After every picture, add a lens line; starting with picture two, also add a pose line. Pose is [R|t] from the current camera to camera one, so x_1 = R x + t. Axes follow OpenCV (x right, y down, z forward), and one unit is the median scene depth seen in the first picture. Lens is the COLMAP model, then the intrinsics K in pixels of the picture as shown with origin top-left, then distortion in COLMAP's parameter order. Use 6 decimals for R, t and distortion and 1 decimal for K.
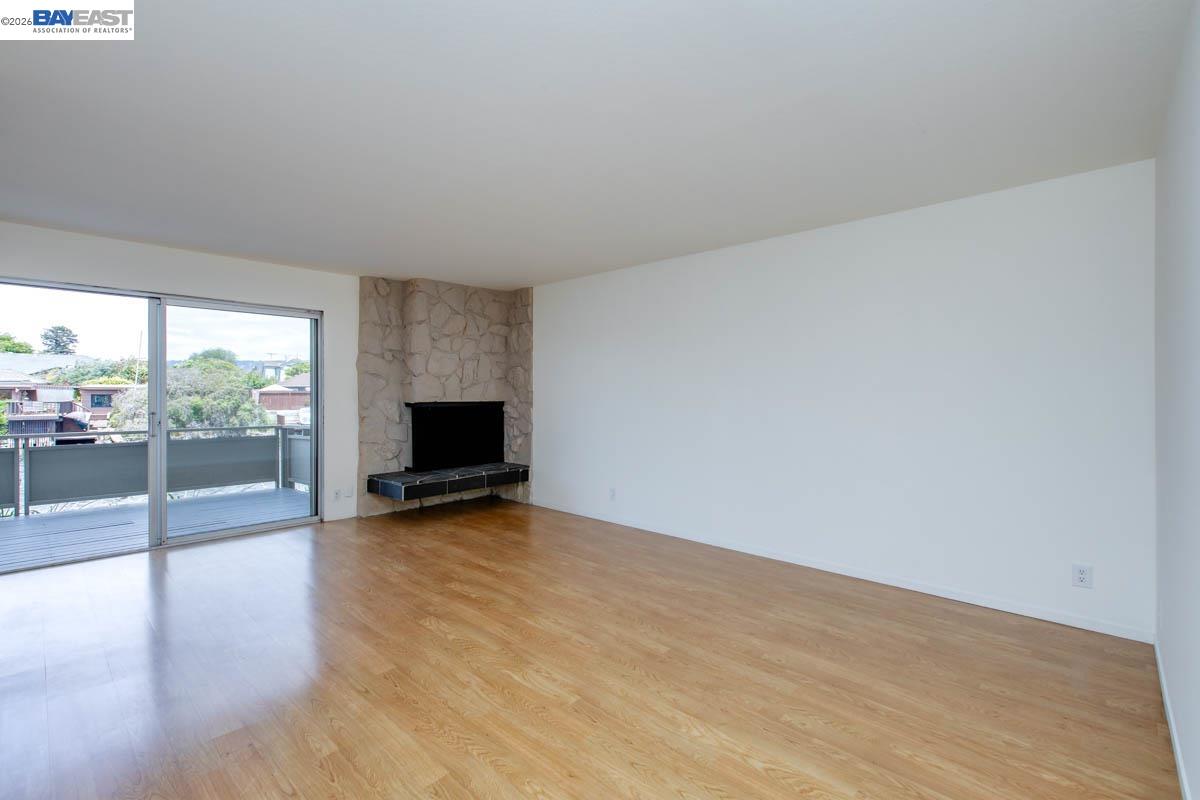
lens RADIAL K [[539.9, 0, 607.7], [0, 539.9, 400.2], [0, 0, 1]] dist [0.002812, -0.000312]
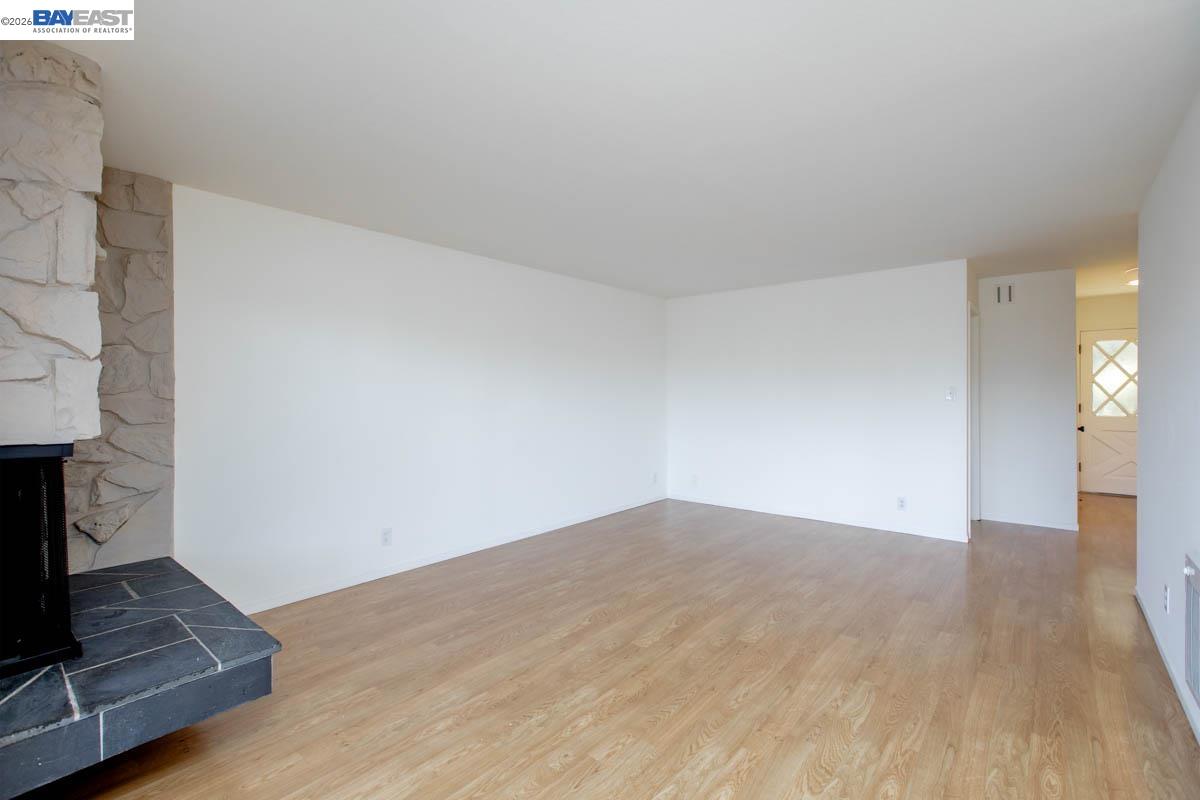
lens RADIAL K [[539.9, 0, 583.7], [0, 539.9, 387.2], [0, 0, 1]] dist [0.002812, -0.000312]
pose [[-0.033005, 0.004089, 0.999447, -0.844948], [0.017454, 0.999841, -0.003514, -0.026301], [-0.999303, 0.017328, -0.033071, 0.866204]]
